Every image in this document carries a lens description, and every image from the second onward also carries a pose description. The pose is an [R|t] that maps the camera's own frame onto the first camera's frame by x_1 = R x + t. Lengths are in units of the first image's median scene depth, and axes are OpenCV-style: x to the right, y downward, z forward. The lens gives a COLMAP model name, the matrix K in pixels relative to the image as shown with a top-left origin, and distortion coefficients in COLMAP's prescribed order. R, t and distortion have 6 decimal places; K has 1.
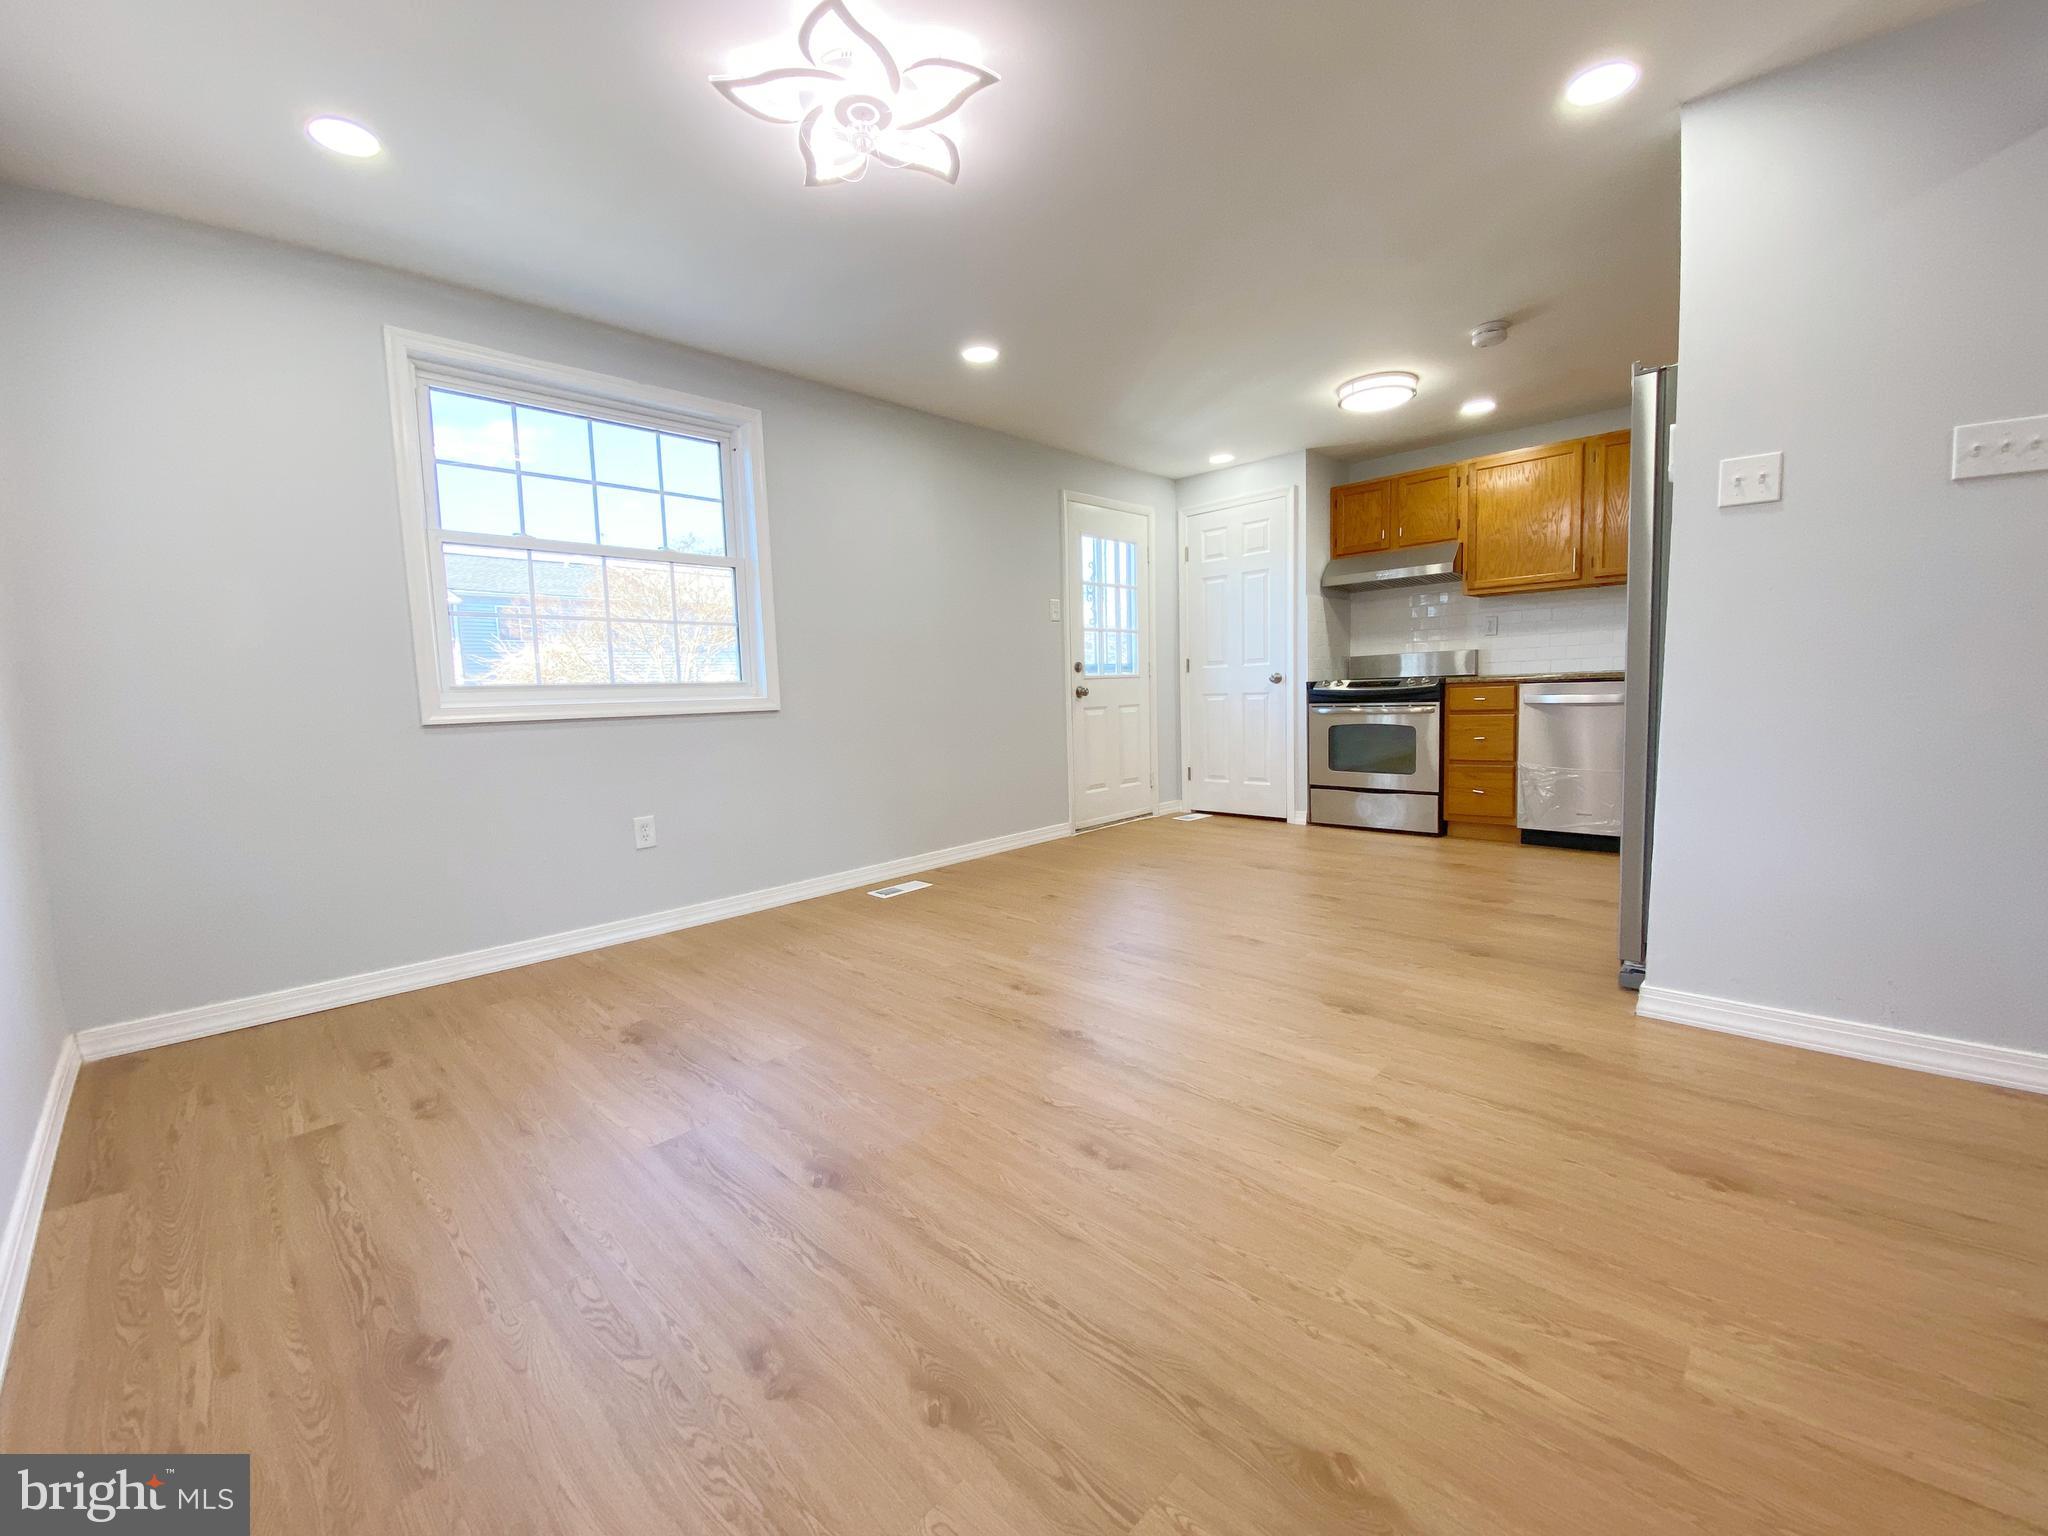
lens RADIAL K [[826.2, 0, 1022.3], [0, 826.2, 760.2], [0, 0, 1]] dist [0.009586, -0.015755]
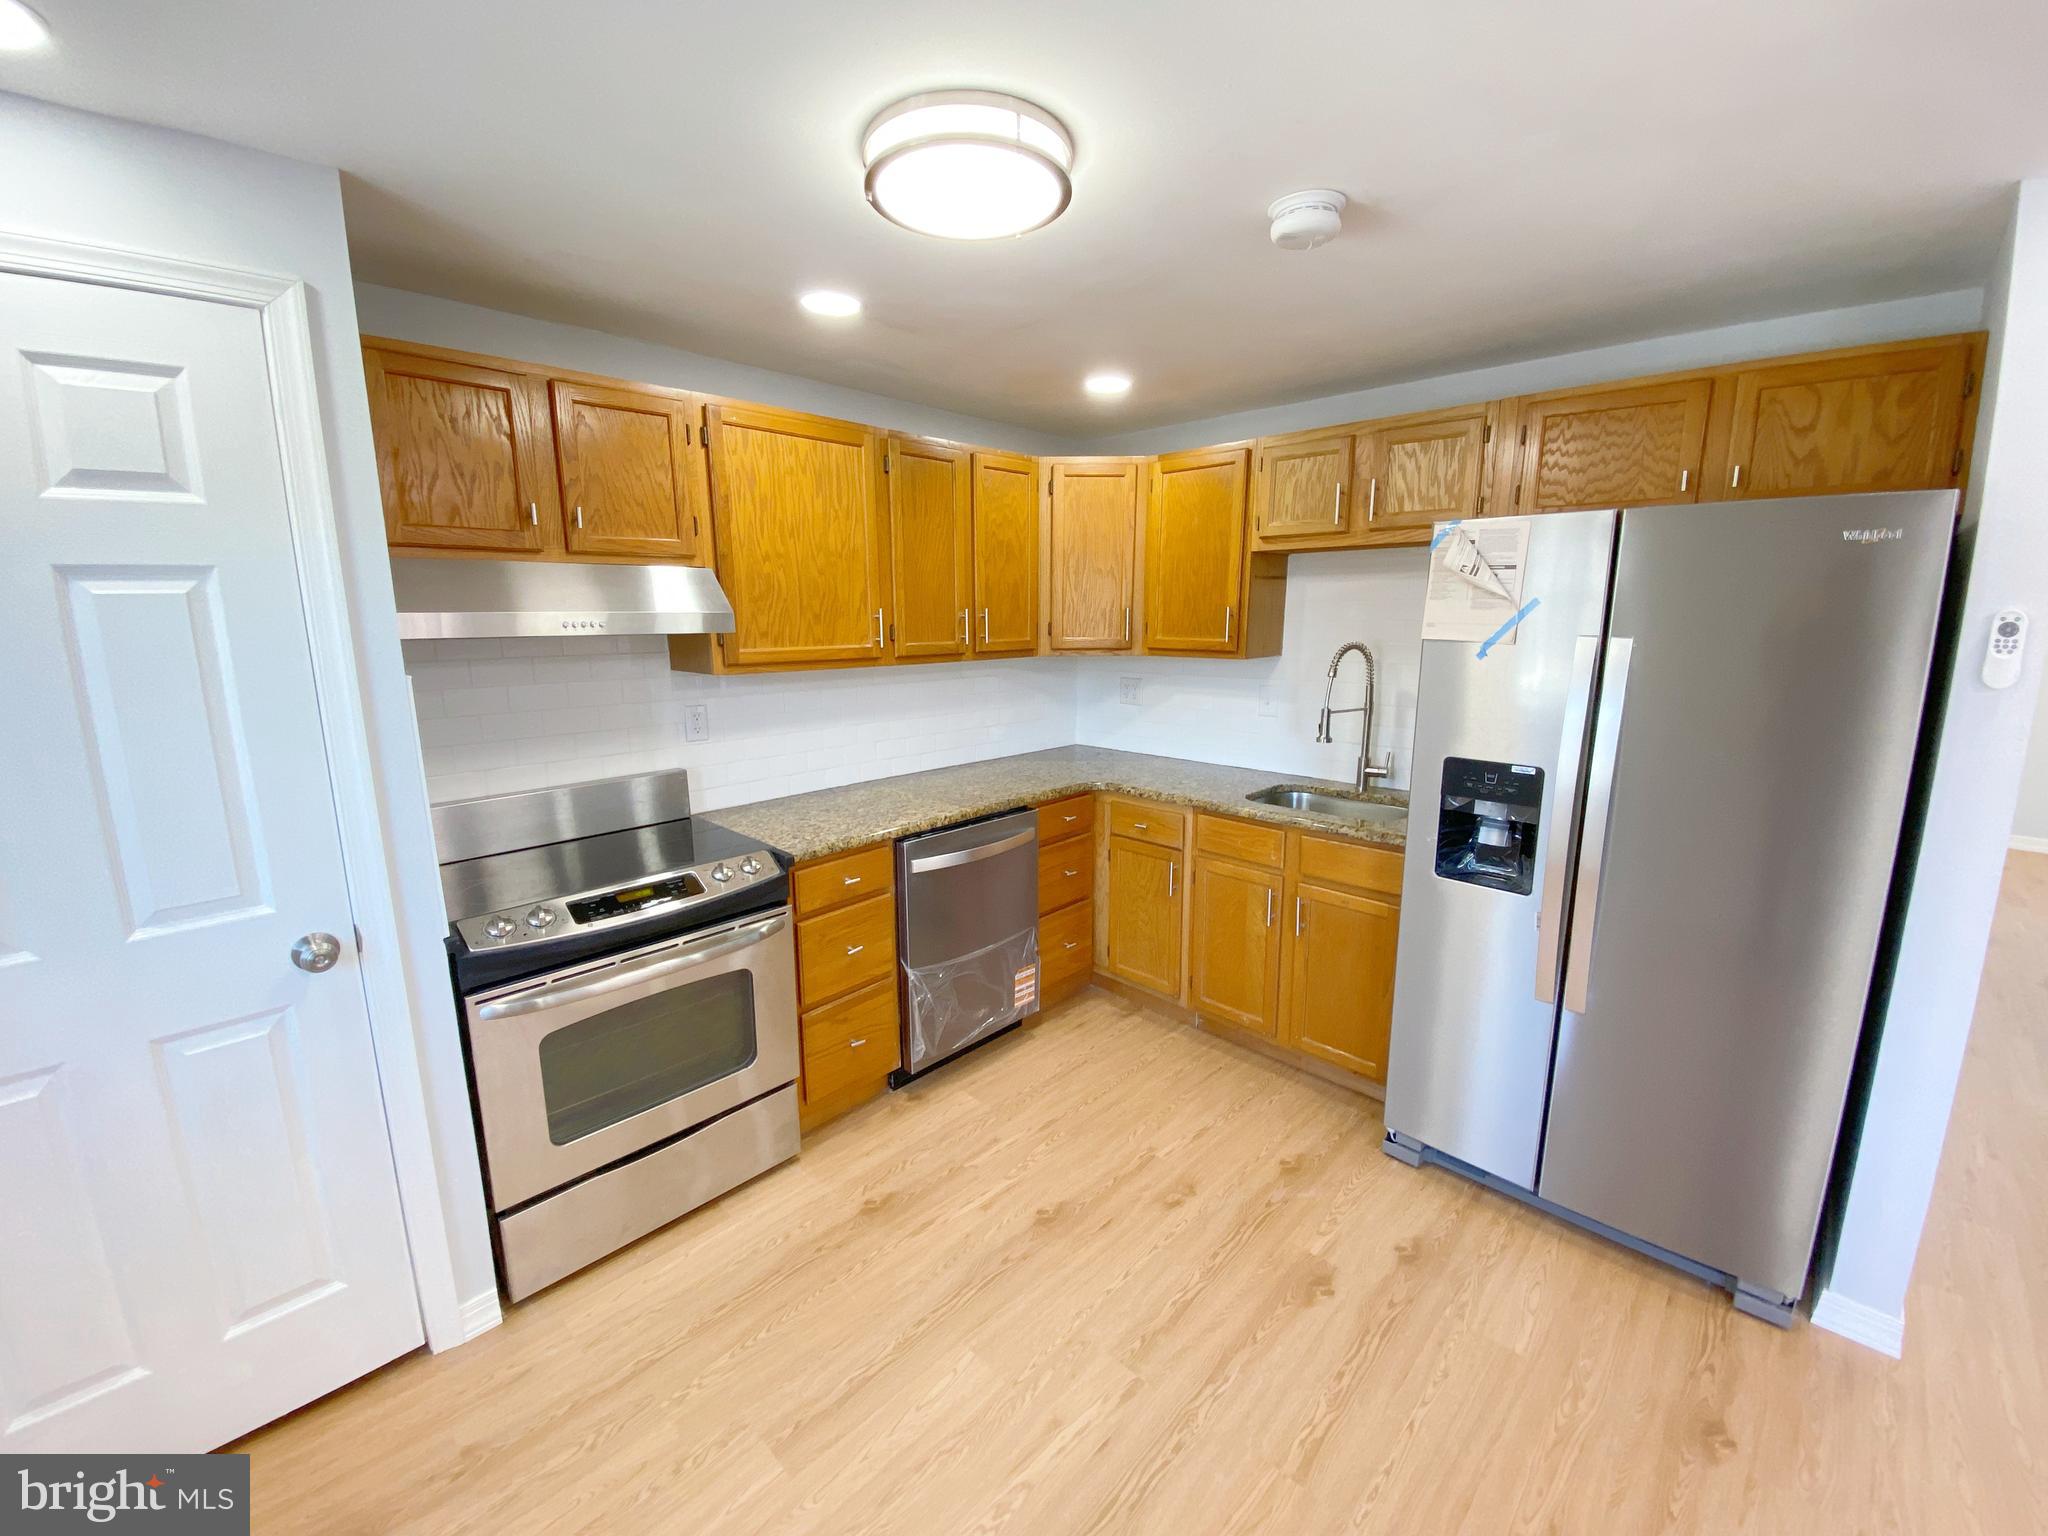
lens RADIAL K [[826.2, 0, 1022.3], [0, 826.2, 760.2], [0, 0, 1]] dist [0.009586, -0.015755]
pose [[0.000013, -0.145295, 0.989388, 0.054982], [0.093354, 0.985068, 0.144660, -0.326868], [-0.995633, 0.092361, 0.013577, 1.316197]]
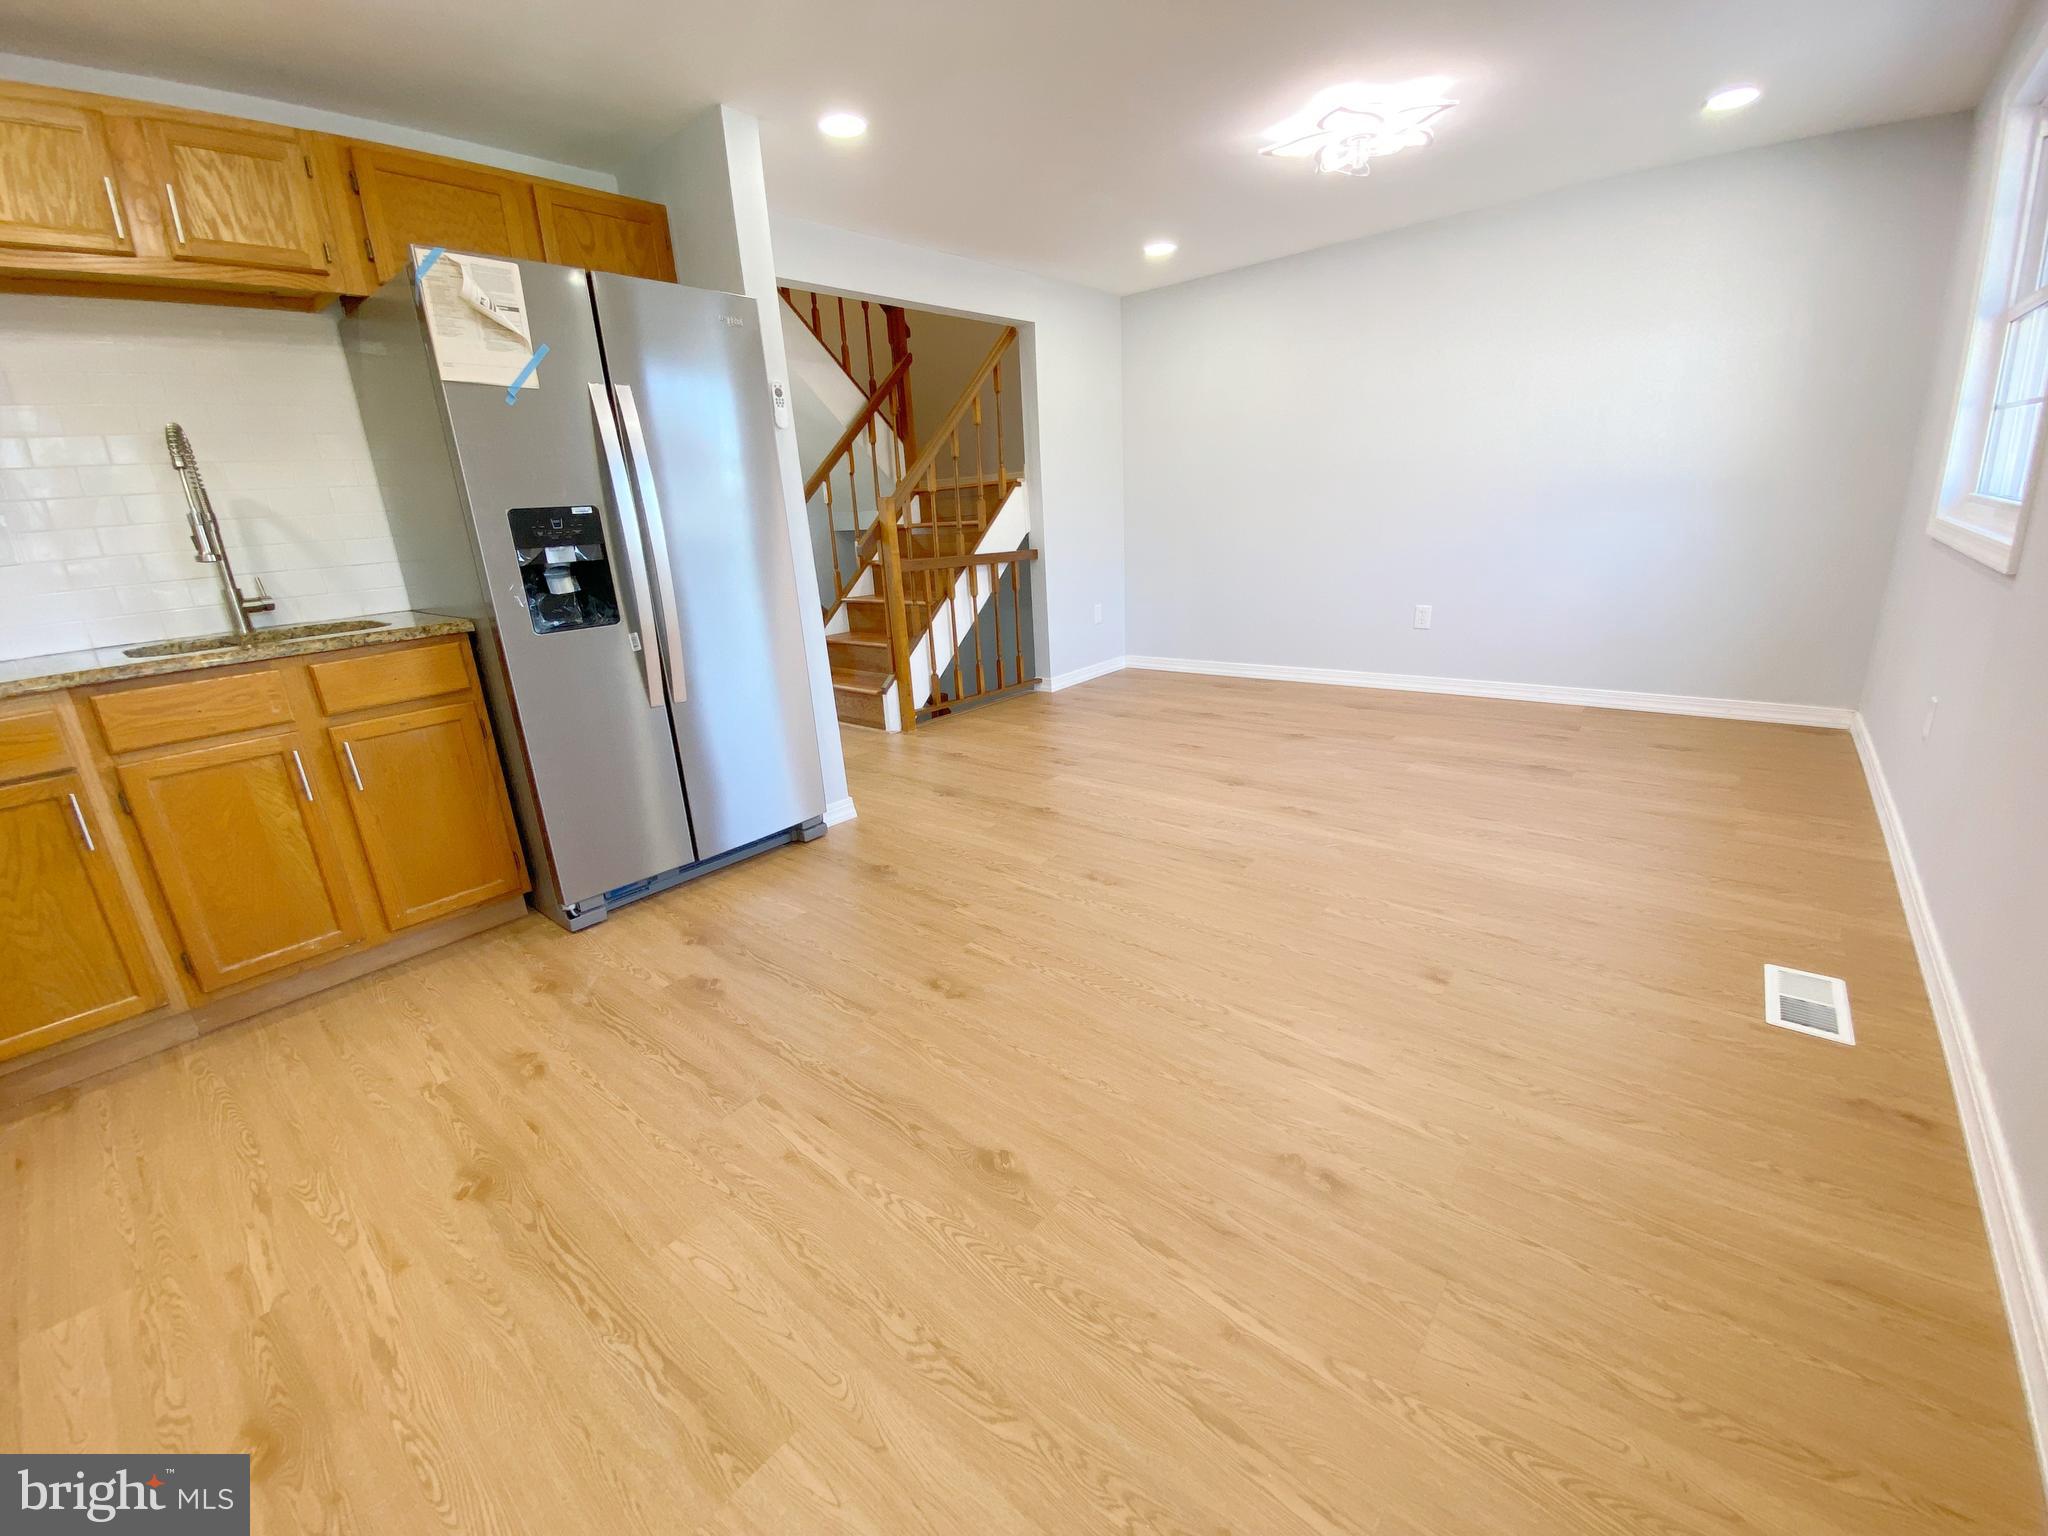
lens RADIAL K [[826.2, 0, 1022.3], [0, 826.2, 760.2], [0, 0, 1]] dist [0.009586, -0.015755]
pose [[-0.993176, 0.108182, -0.043558, 0.373365], [0.083616, 0.920920, 0.380677, -0.229199], [0.081296, 0.374437, -0.923682, 1.726101]]
